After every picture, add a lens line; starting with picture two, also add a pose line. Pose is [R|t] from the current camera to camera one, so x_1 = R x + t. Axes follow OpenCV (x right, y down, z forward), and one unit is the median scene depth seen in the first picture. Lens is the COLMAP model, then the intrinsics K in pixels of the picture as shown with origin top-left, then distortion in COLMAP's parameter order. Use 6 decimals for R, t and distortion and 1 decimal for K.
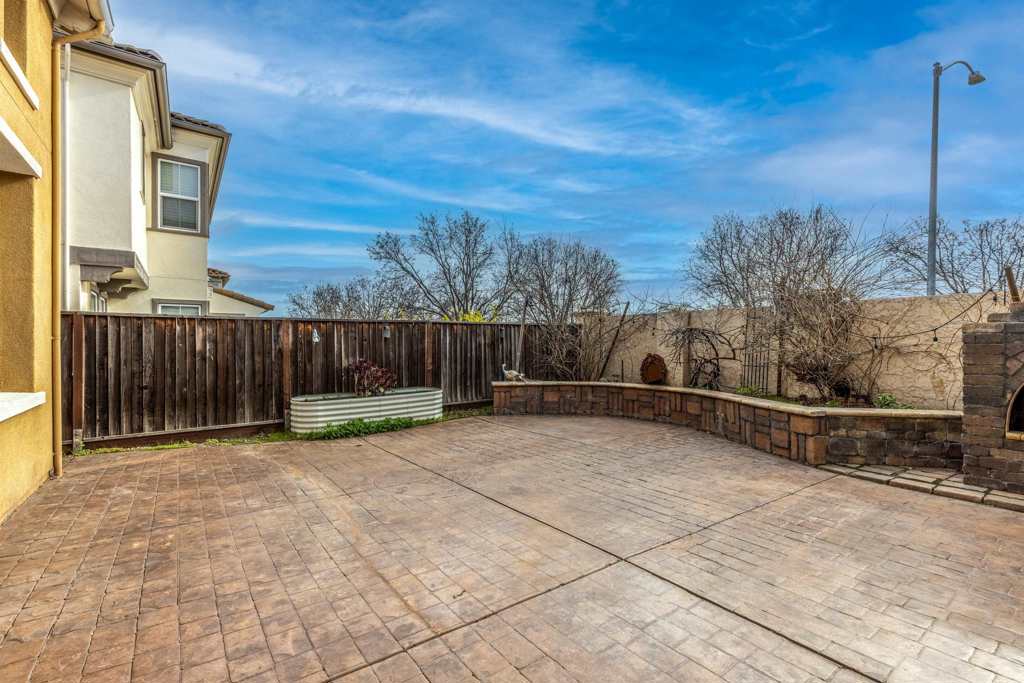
lens RADIAL K [[459.0, 0, 512.9], [0, 459.0, 346.6], [0, 0, 1]] dist [0.009685, -0.000611]
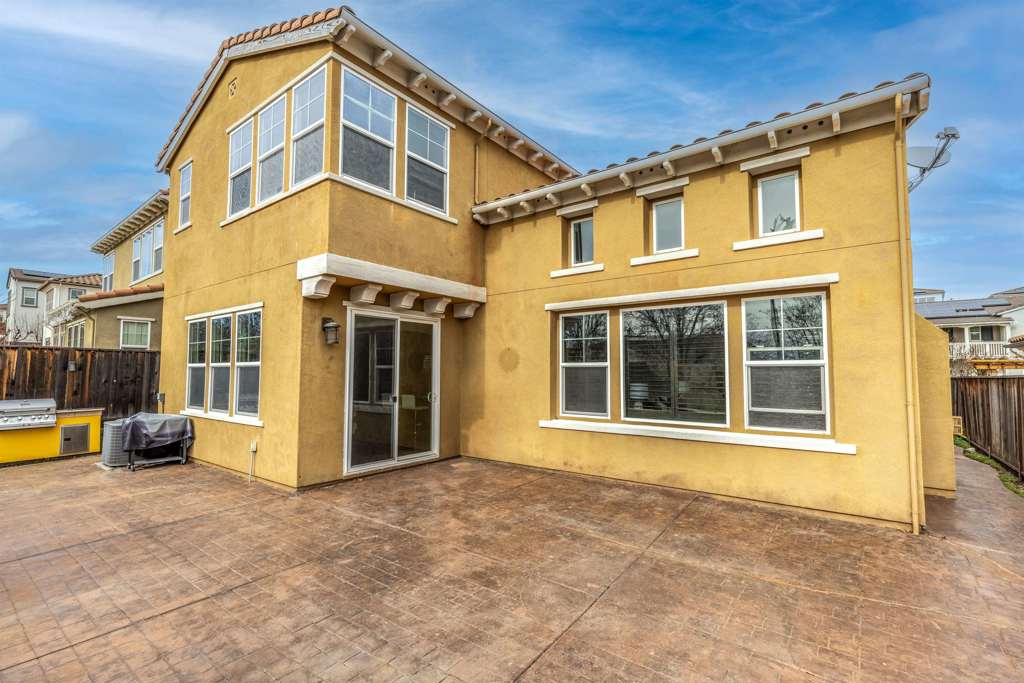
lens RADIAL K [[459.0, 0, 517.0], [0, 459.0, 342.4], [0, 0, 1]] dist [0.009685, -0.000611]
pose [[-0.958077, -0.014461, -0.286146, 0.169603], [0.003727, 0.998012, -0.062914, -0.078516], [0.286487, -0.061343, -0.956118, 1.518800]]
